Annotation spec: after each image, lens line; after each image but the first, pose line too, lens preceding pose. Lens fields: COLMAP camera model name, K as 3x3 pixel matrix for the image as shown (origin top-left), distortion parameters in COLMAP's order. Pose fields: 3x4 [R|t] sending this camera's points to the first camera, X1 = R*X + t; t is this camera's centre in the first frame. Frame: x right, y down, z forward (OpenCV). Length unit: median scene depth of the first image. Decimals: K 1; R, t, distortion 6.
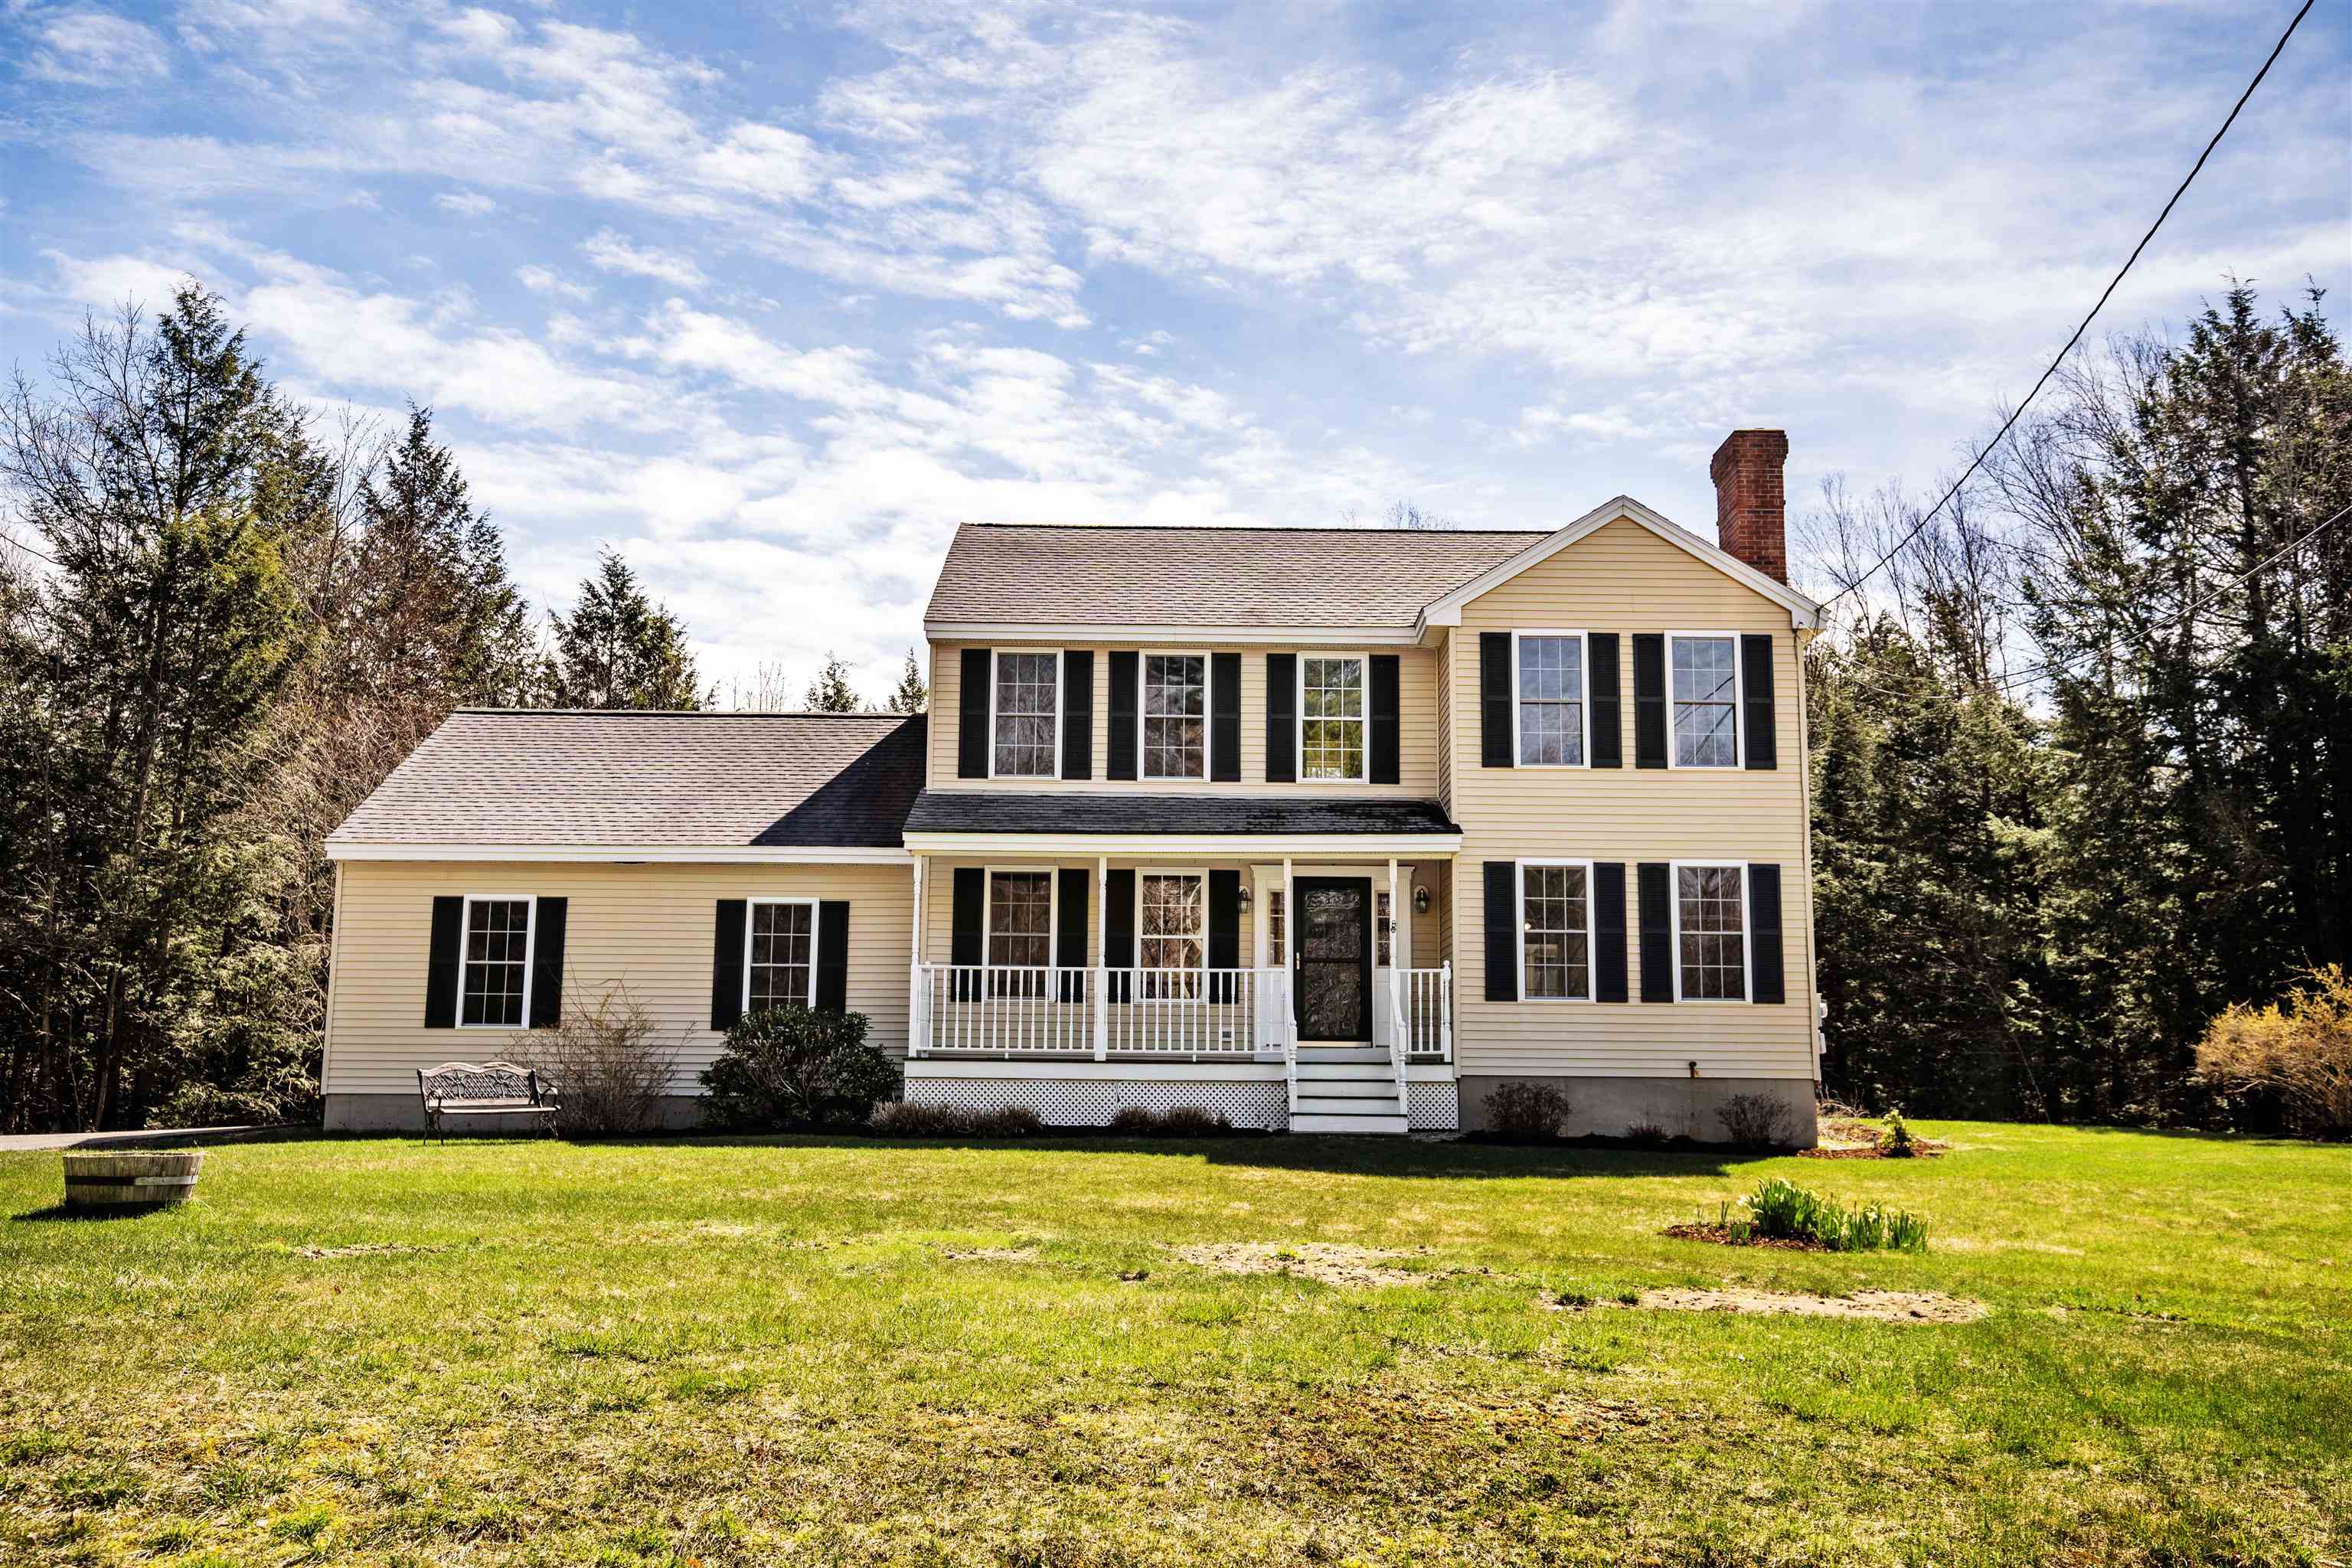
lens RADIAL K [[2053.1, 0, 1161.4], [0, 2053.1, 800.7], [0, 0, 1]] dist [0.018286, 0.026585]
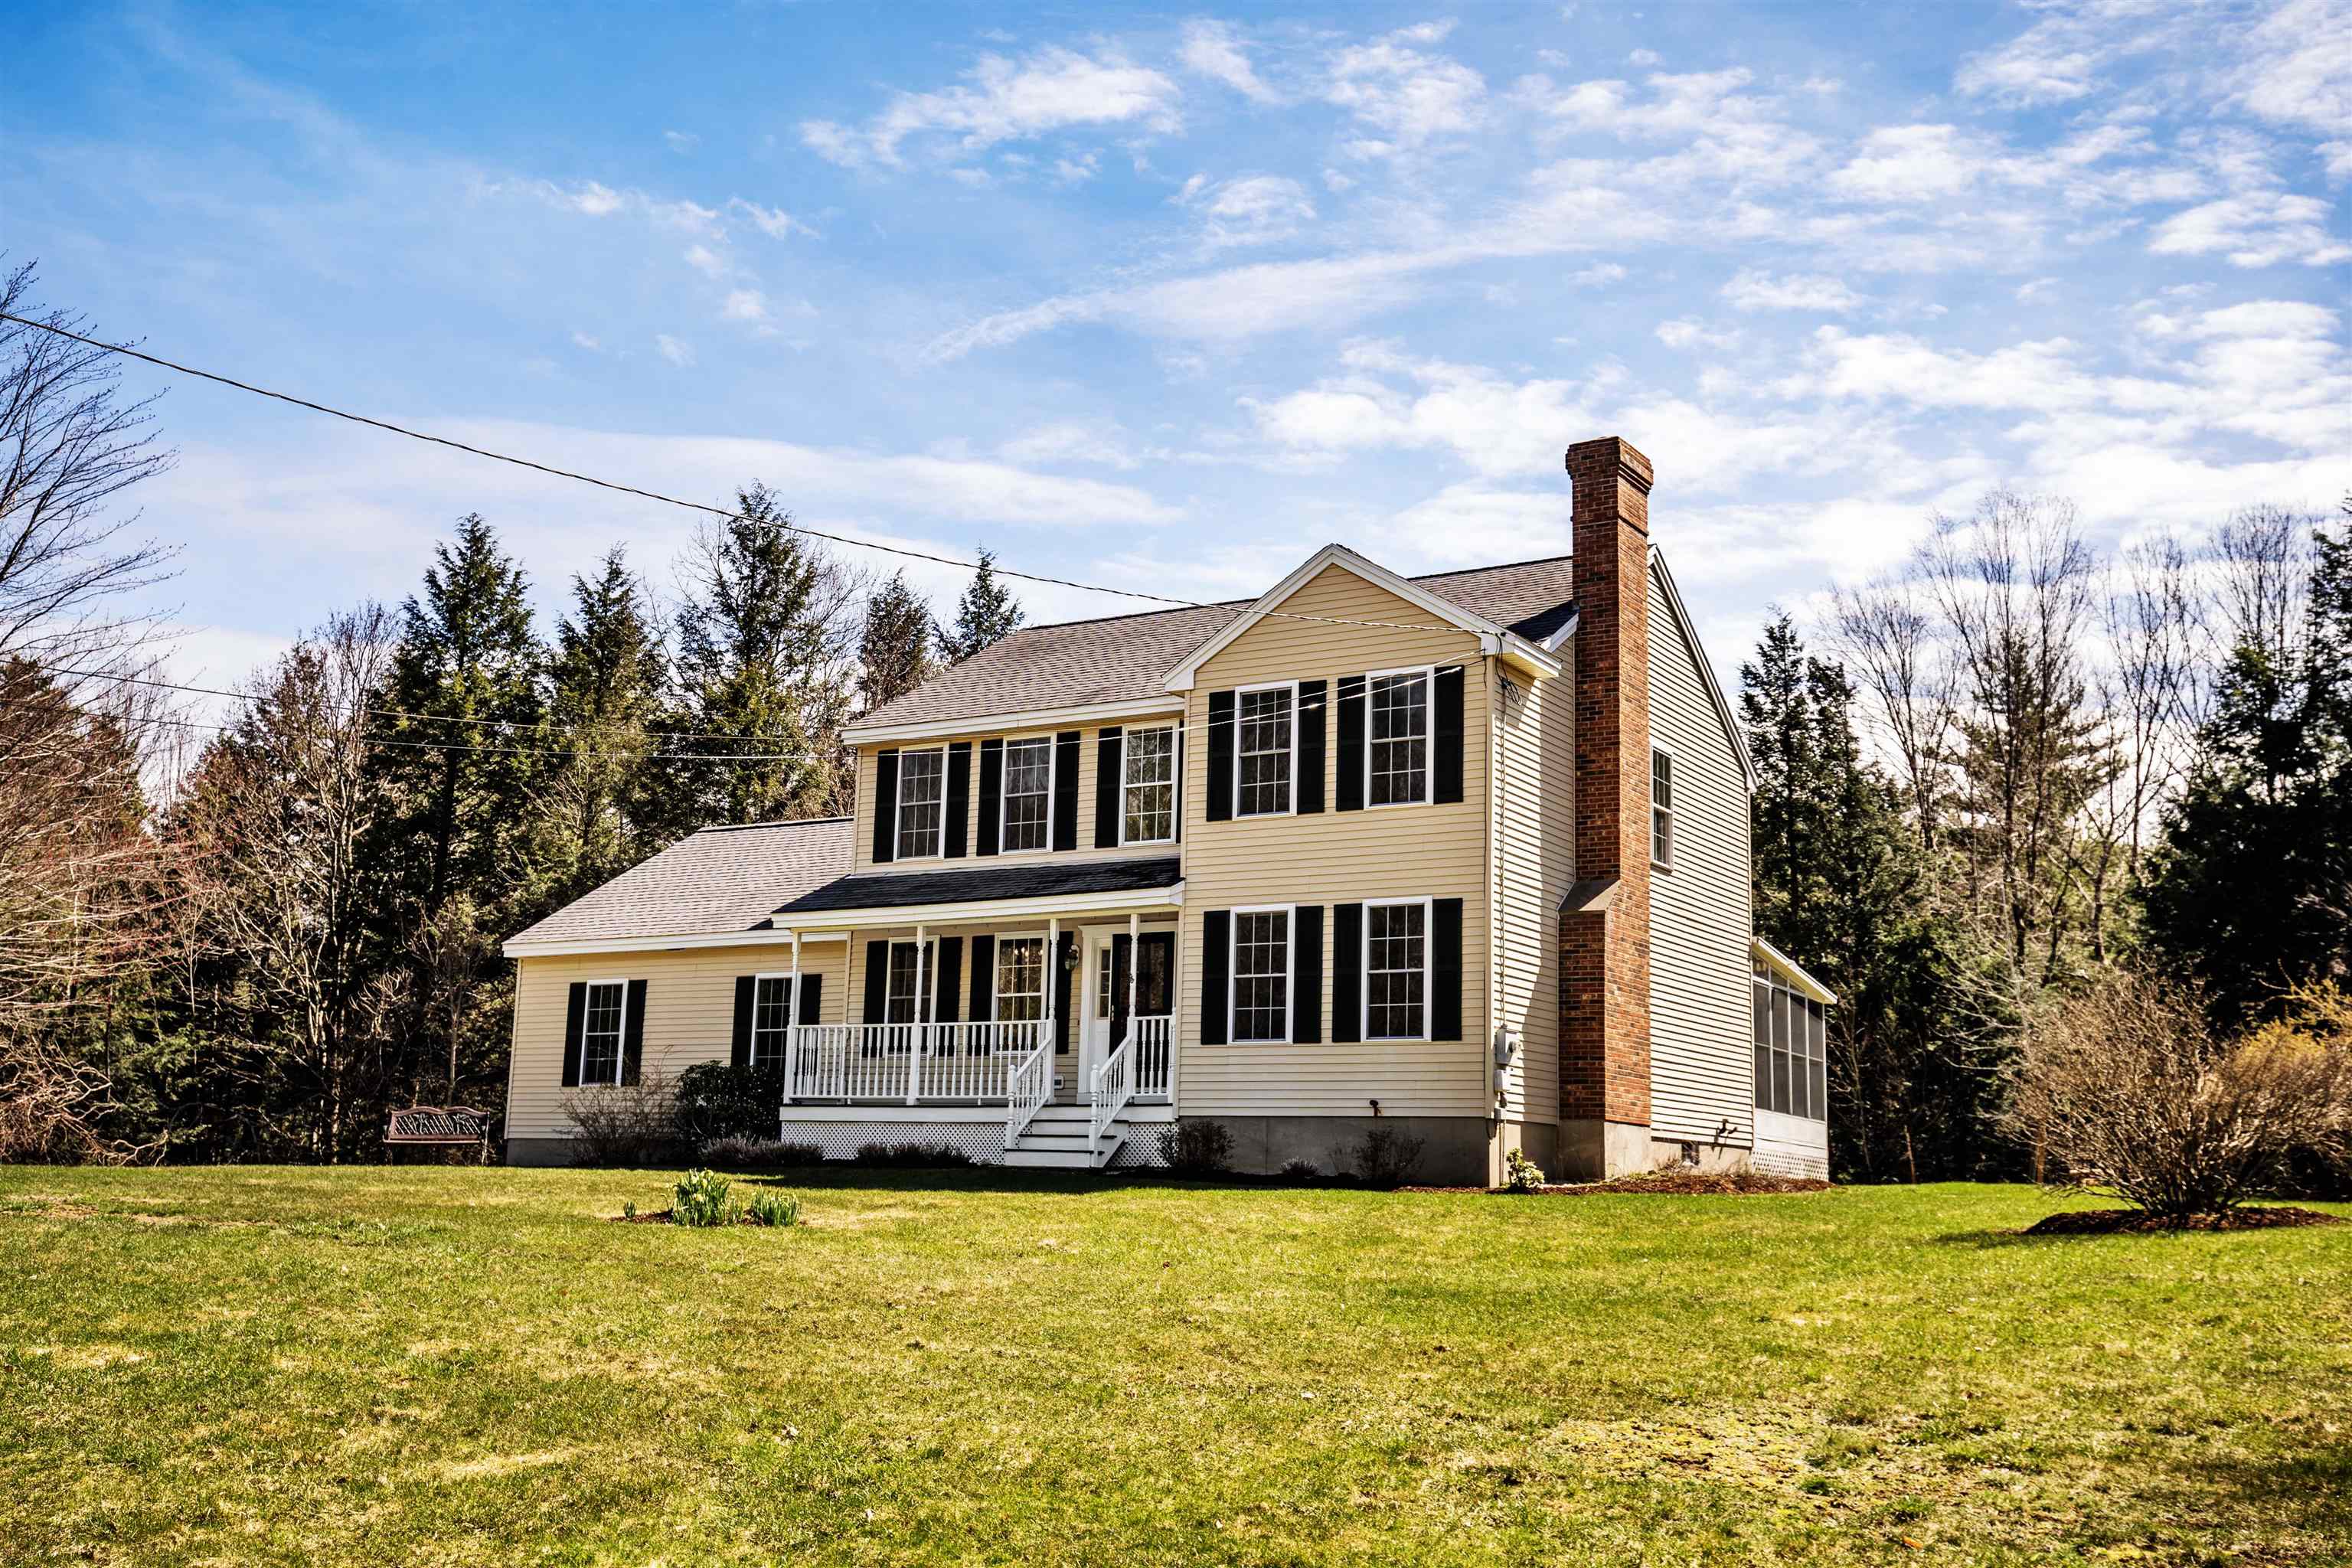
lens RADIAL K [[2174.4, 0, 1194.3], [0, 2174.4, 798.3], [0, 0, 1]] dist [0.064808, 0.000000]
pose [[0.856878, -0.079239, -0.509393, 0.671661], [0.062578, 0.996797, -0.049792, 0.024935], [0.511707, 0.010789, 0.859092, 0.039777]]
